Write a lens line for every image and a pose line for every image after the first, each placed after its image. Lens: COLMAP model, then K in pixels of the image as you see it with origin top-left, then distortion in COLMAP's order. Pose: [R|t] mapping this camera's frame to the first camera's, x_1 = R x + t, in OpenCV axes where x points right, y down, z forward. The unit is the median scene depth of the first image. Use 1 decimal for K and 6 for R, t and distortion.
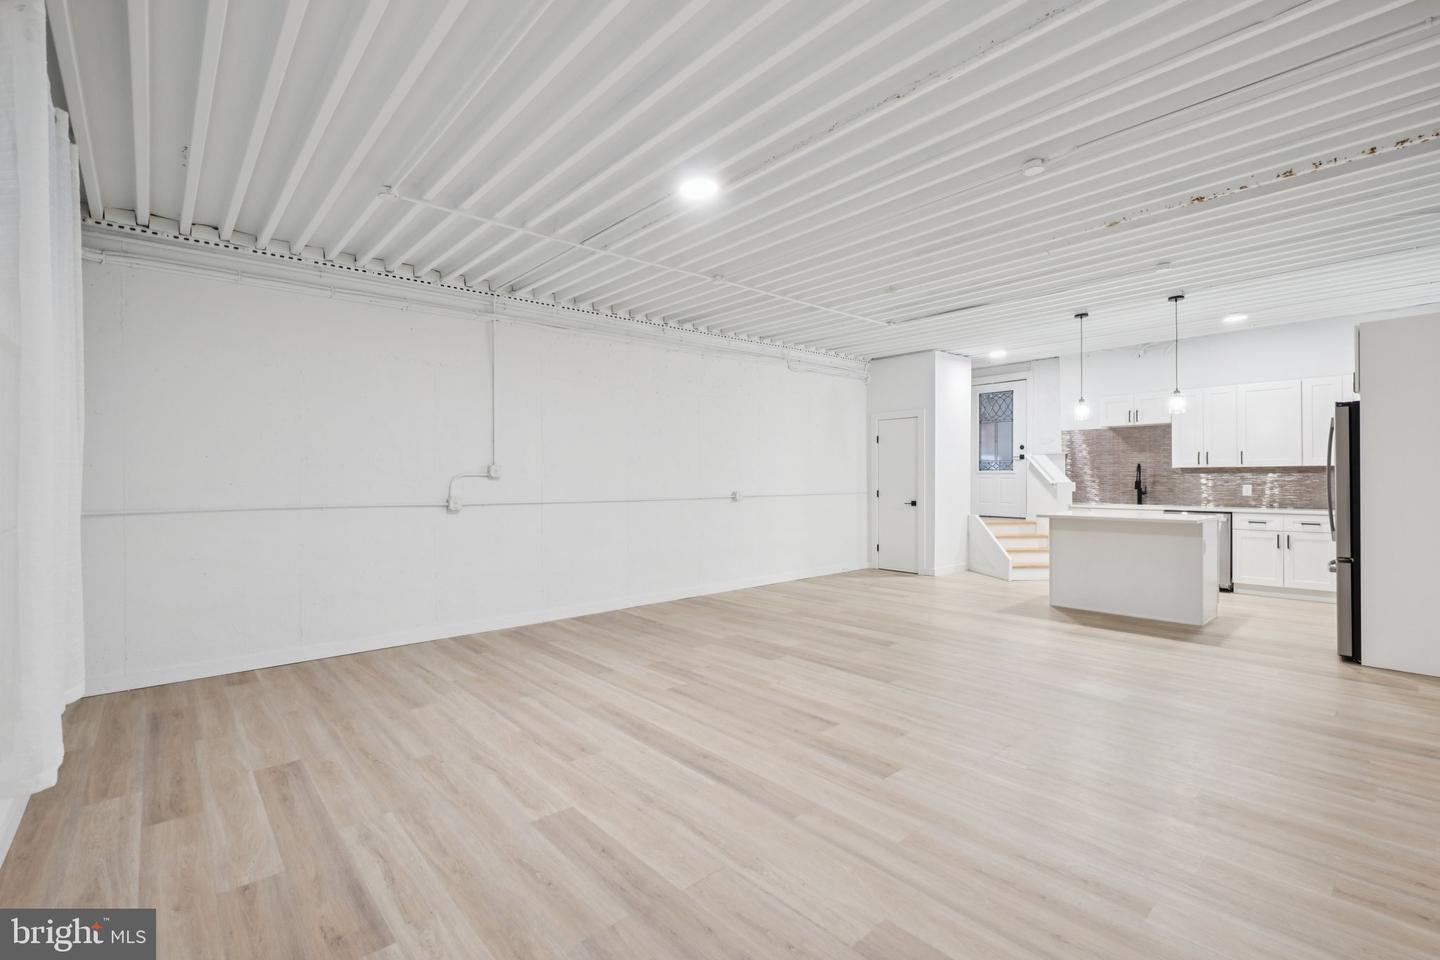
lens RADIAL K [[632.9, 0, 712.3], [0, 632.9, 478.9], [0, 0, 1]] dist [-0.002105, -0.000247]
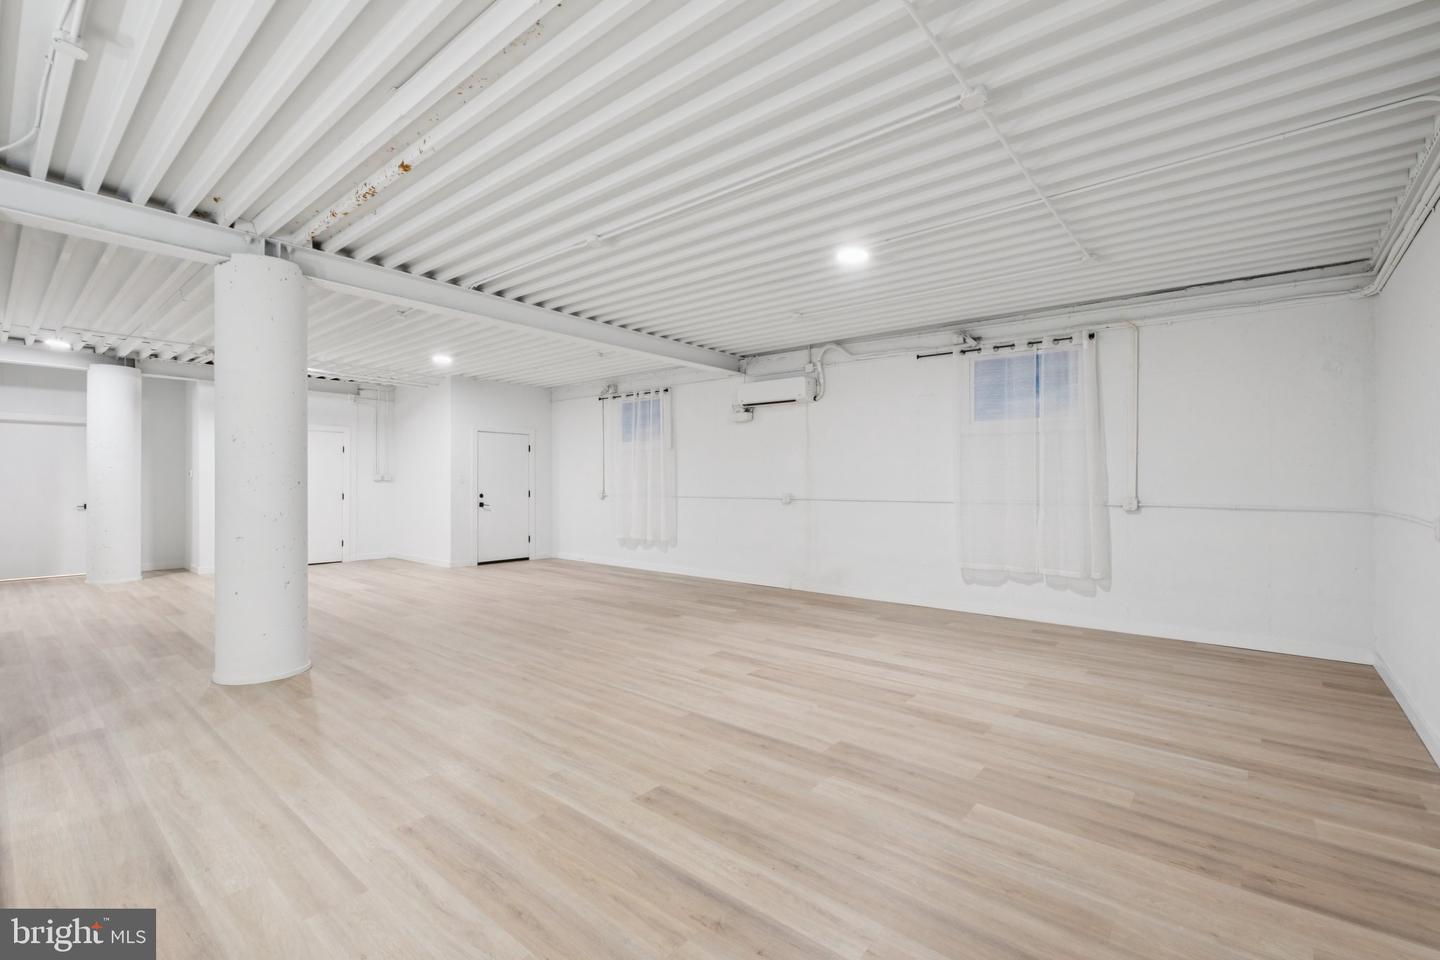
lens RADIAL K [[632.9, 0, 712.3], [0, 632.9, 478.9], [0, 0, 1]] dist [-0.002105, -0.000247]
pose [[-0.990228, 0.003362, -0.139416, 0.377690], [0.004150, 0.999977, -0.005363, -0.005302], [0.139395, -0.005889, -0.990219, 1.911495]]
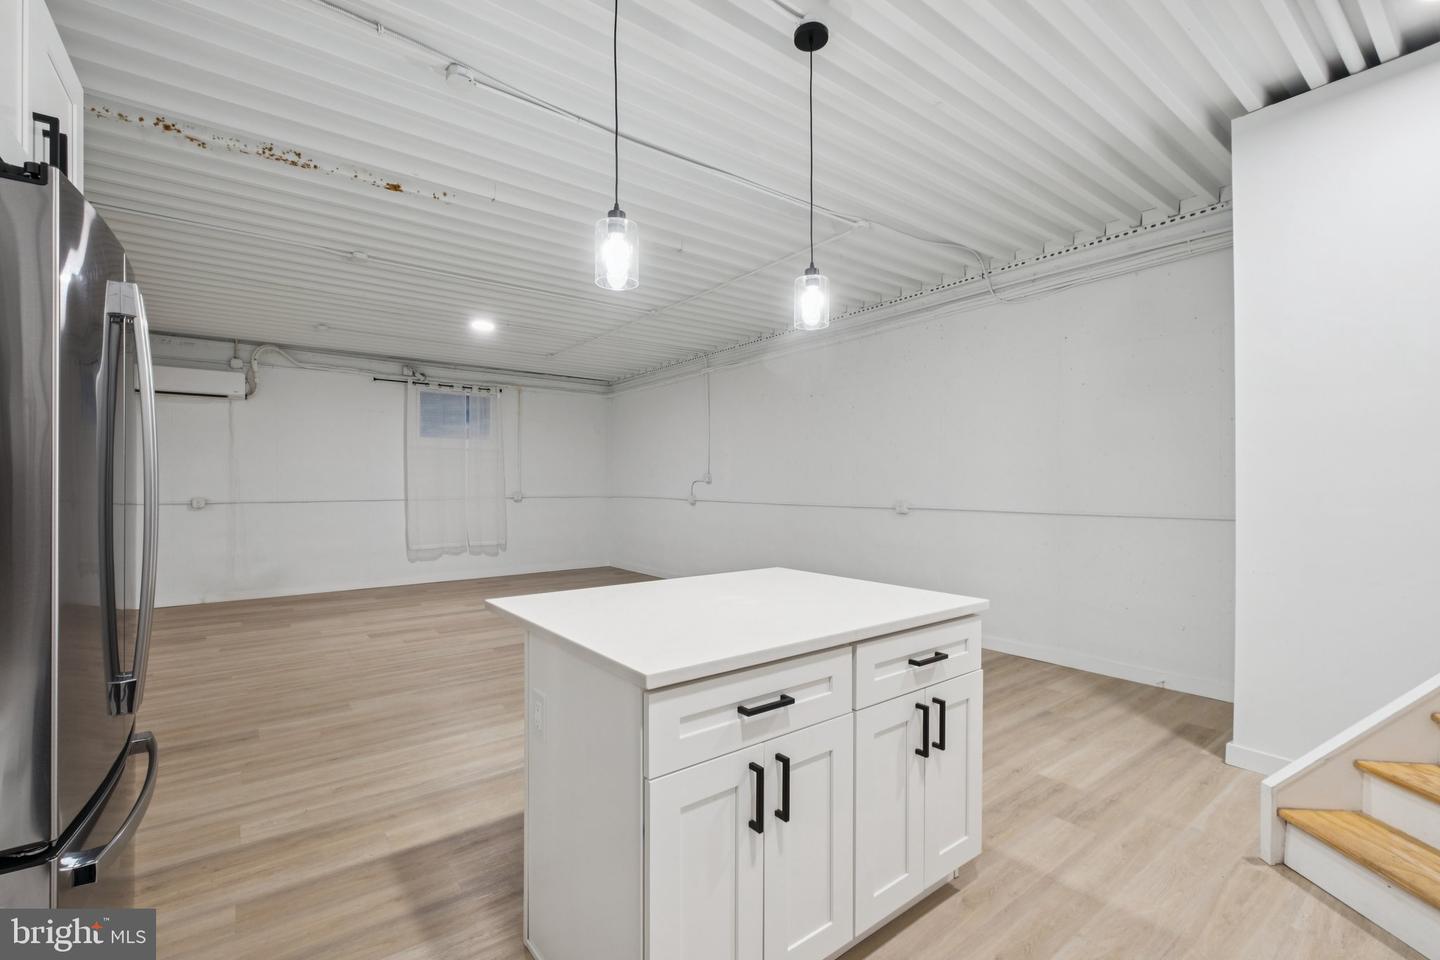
lens RADIAL K [[632.9, 0, 712.3], [0, 632.9, 478.9], [0, 0, 1]] dist [-0.002105, -0.000247]
pose [[-0.077959, 0.000688, -0.996956, 1.509929], [0.004852, 0.999988, 0.000311, -0.013757], [0.996945, -0.004813, -0.077961, 1.551863]]
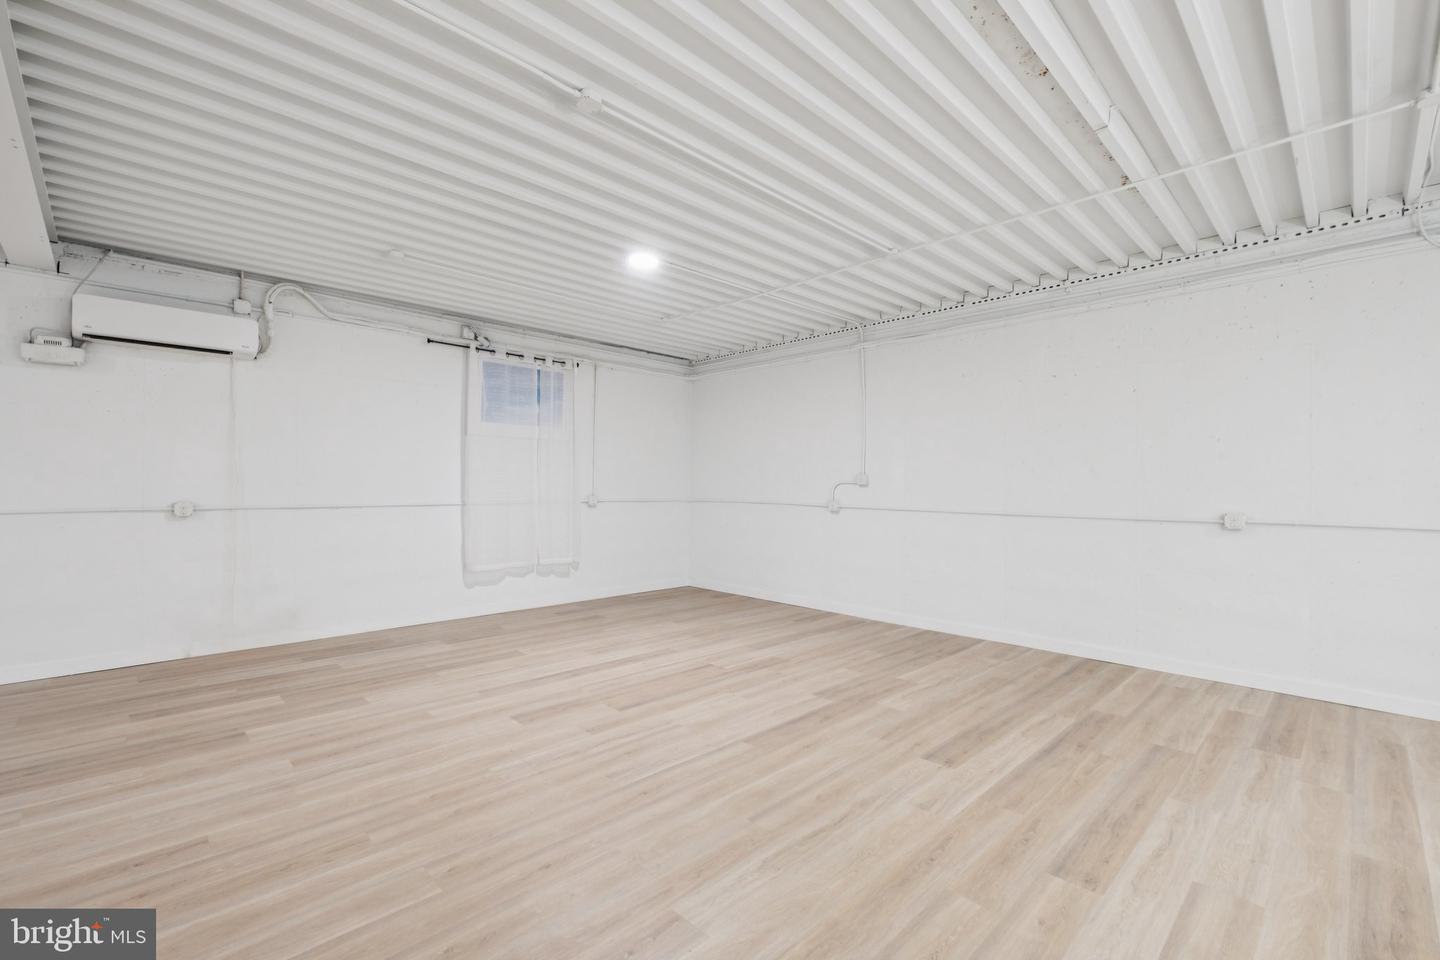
lens RADIAL K [[632.9, 0, 712.3], [0, 632.9, 478.9], [0, 0, 1]] dist [-0.002105, -0.000247]
pose [[0.044483, -0.002093, -0.999008, 1.099755], [-0.005210, 0.999984, -0.002327, -0.012779], [0.998997, 0.005309, 0.044472, 0.931162]]
